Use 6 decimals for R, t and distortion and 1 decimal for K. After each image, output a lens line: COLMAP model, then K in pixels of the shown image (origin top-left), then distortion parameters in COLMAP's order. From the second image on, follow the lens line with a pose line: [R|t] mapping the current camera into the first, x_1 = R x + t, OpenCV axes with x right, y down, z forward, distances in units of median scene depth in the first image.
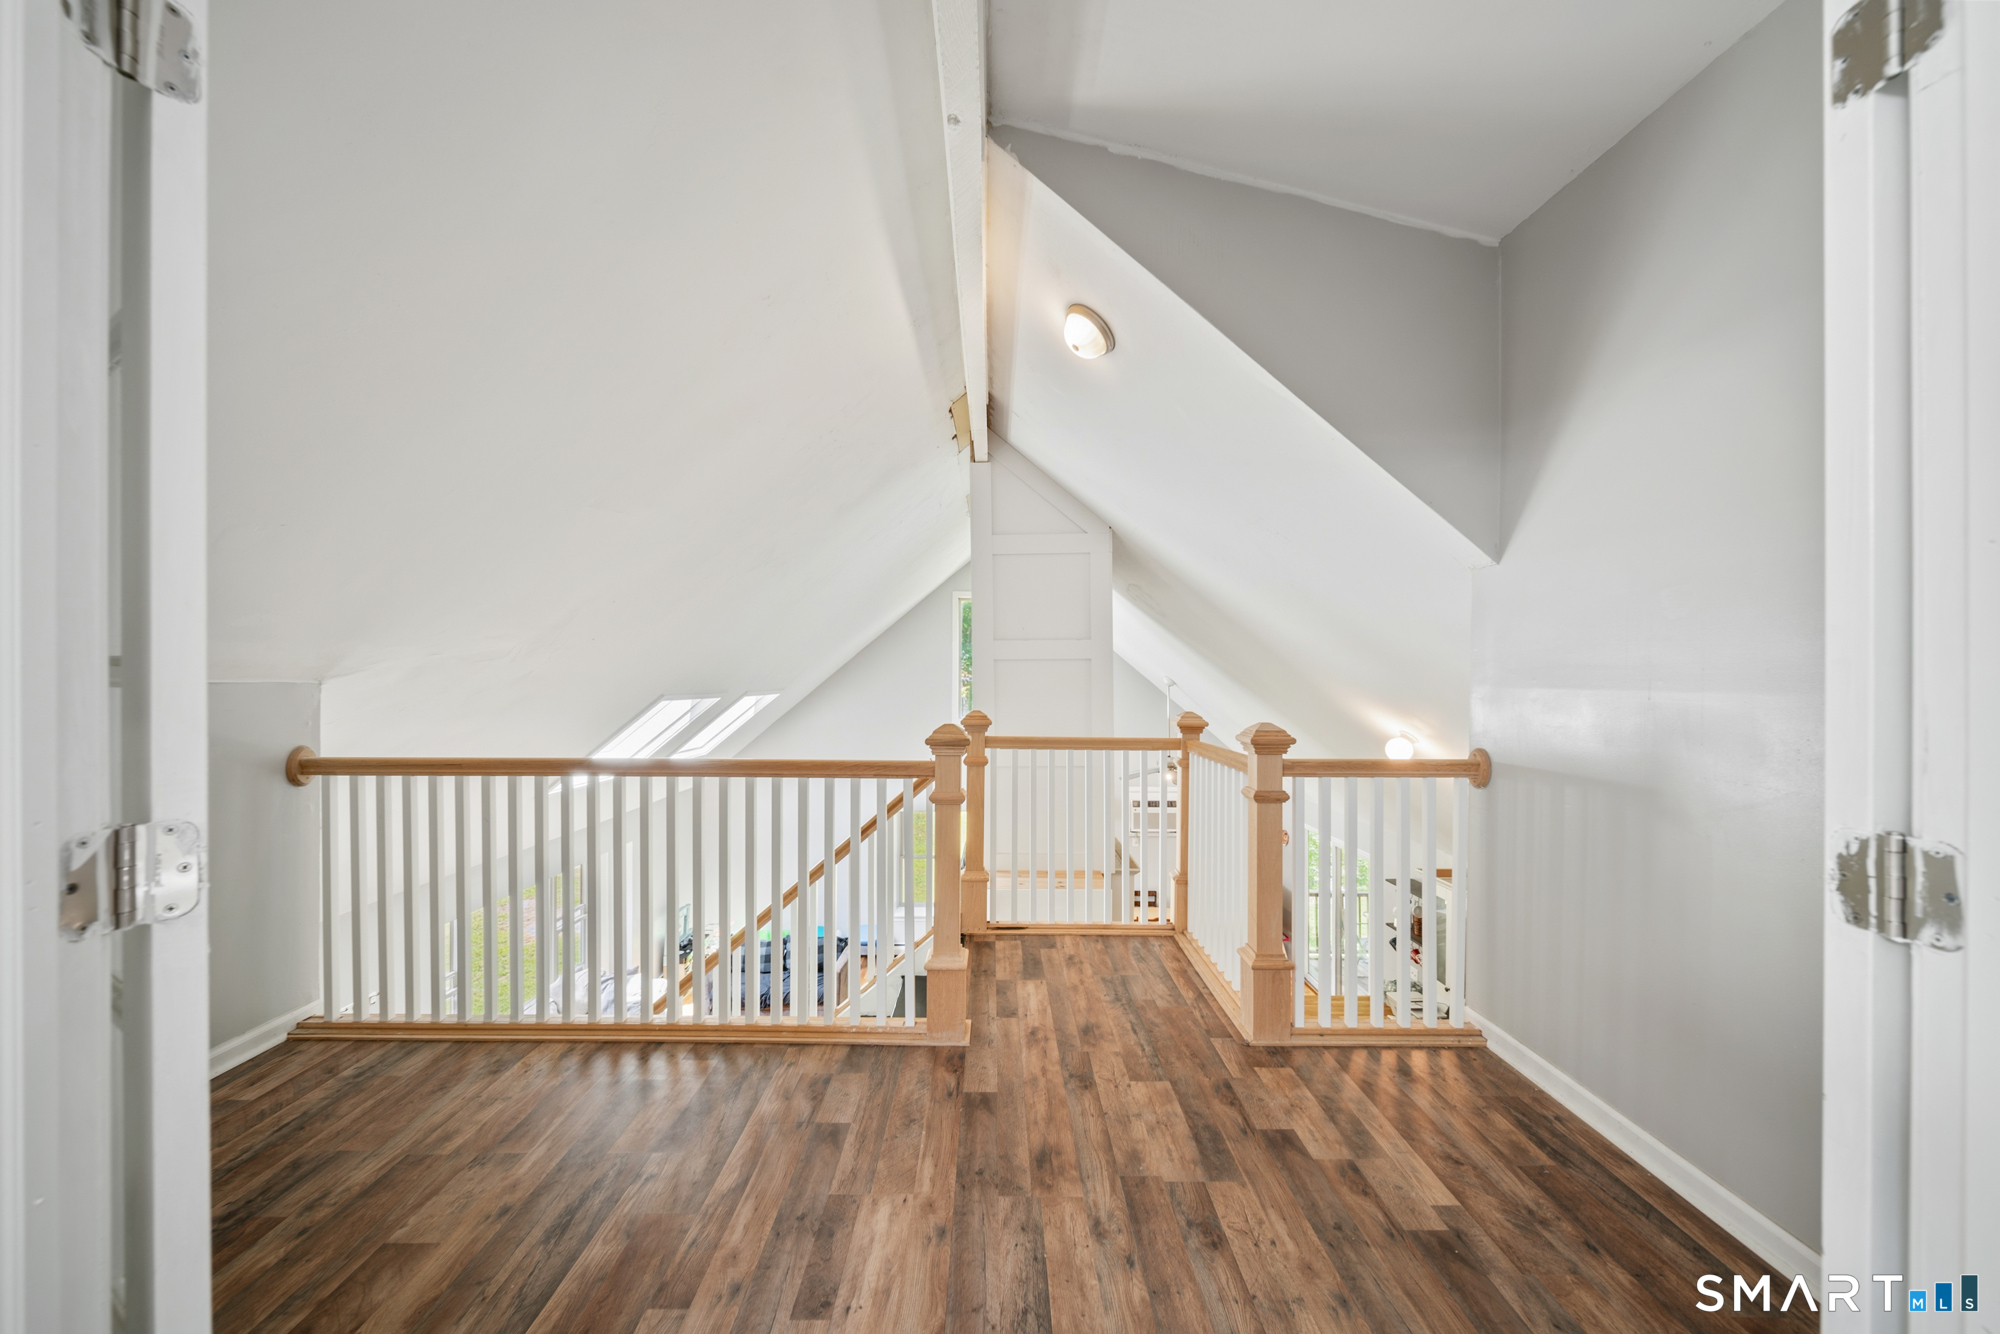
lens RADIAL K [[692.3, 0, 995.3], [0, 692.3, 680.4], [0, 0, 1]] dist [-0.003066, -0.000265]
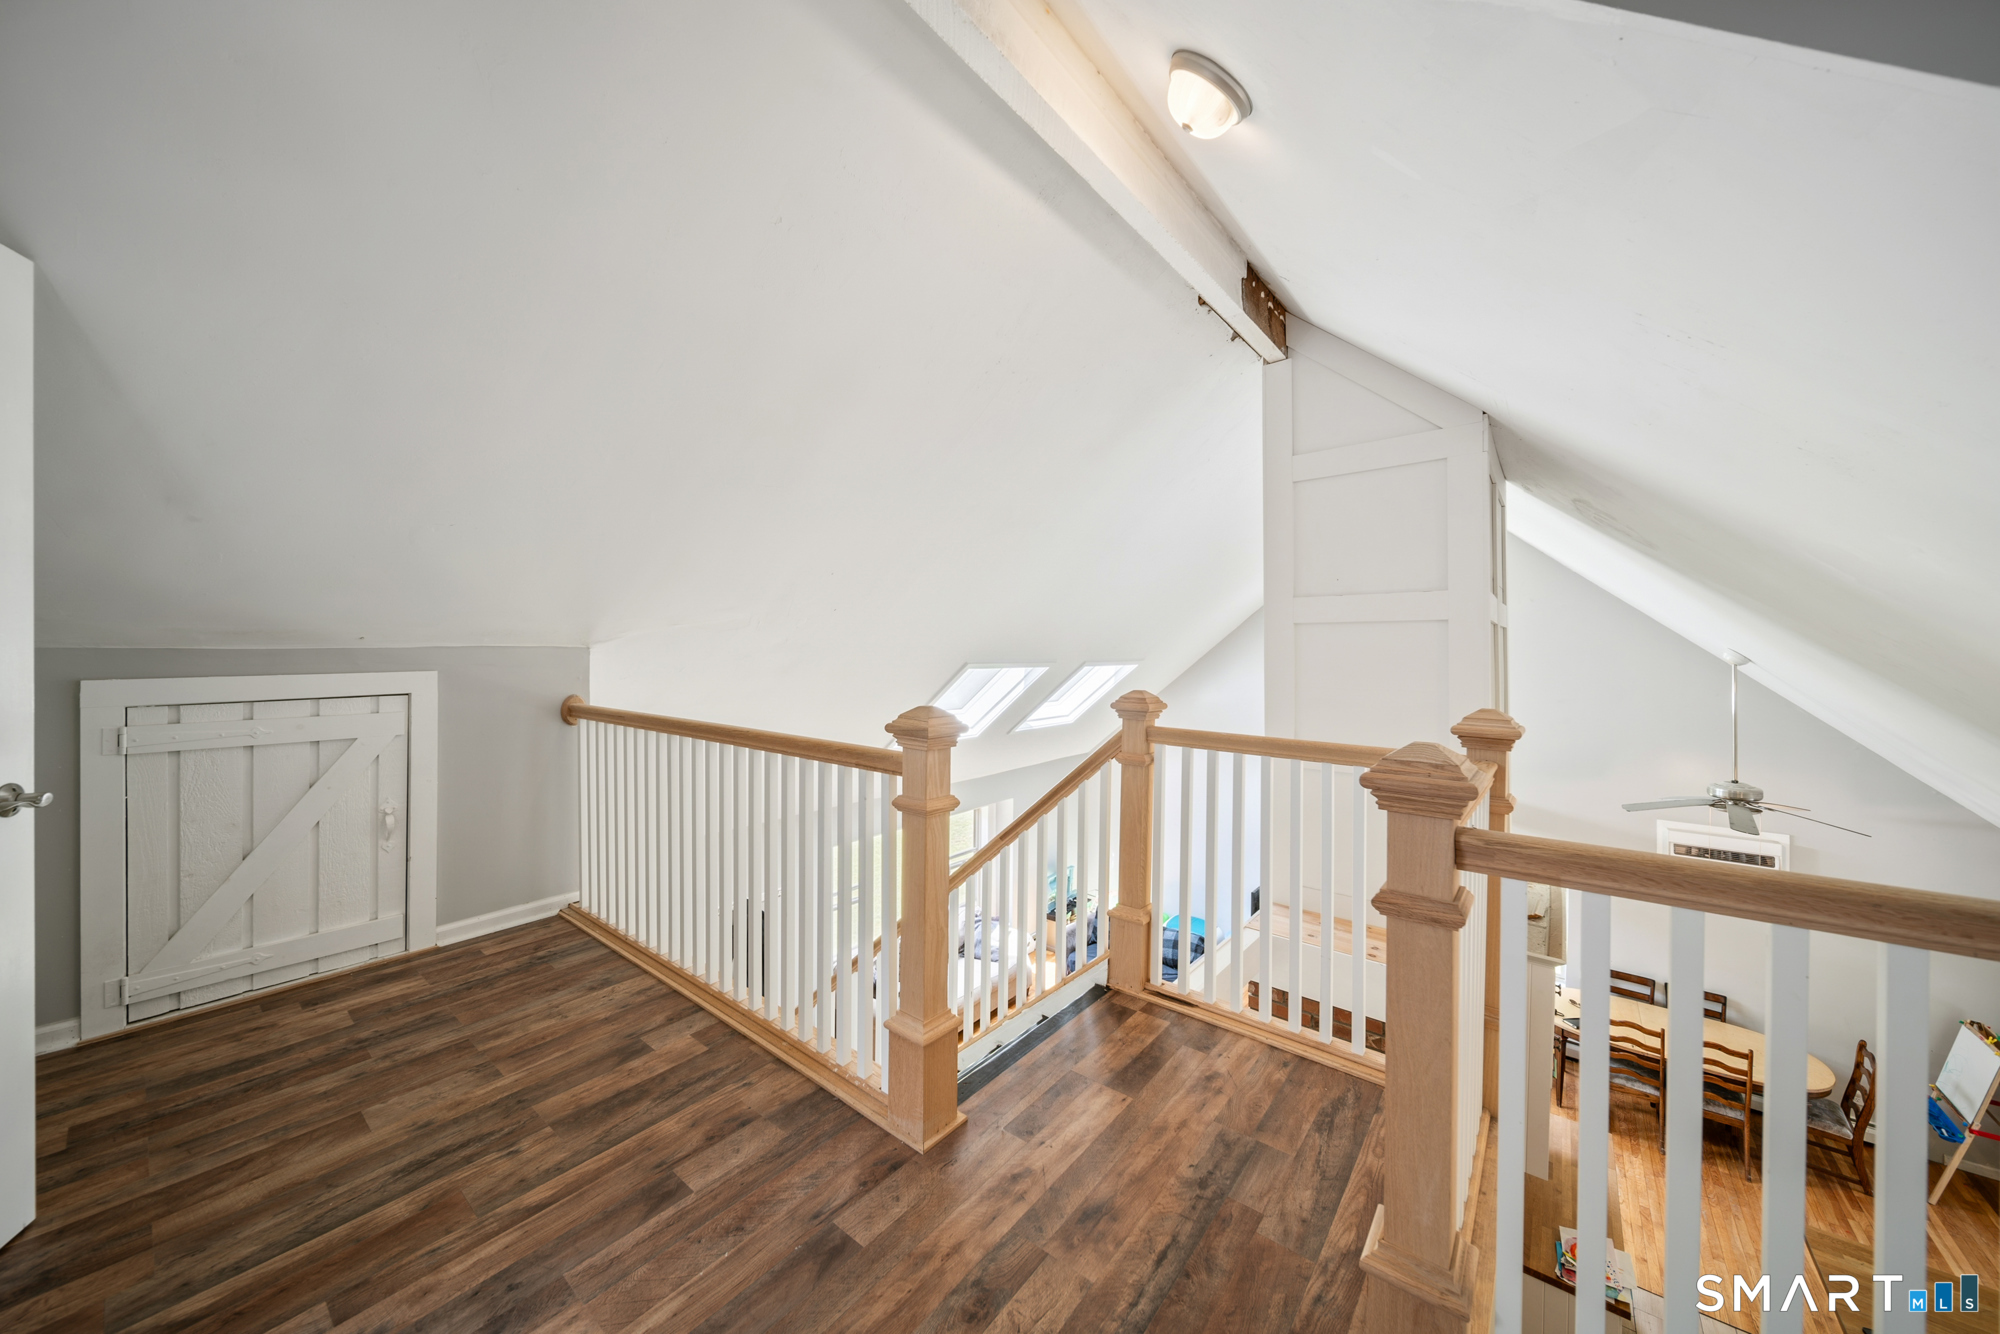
lens RADIAL K [[692.3, 0, 1007.1], [0, 692.3, 650.5], [0, 0, 1]] dist [-0.003066, -0.000265]
pose [[0.779992, 0.005851, -0.625762, 0.468839], [-0.006931, 0.999976, 0.000711, 0.002190], [0.625751, 0.003782, 0.780013, 0.481954]]
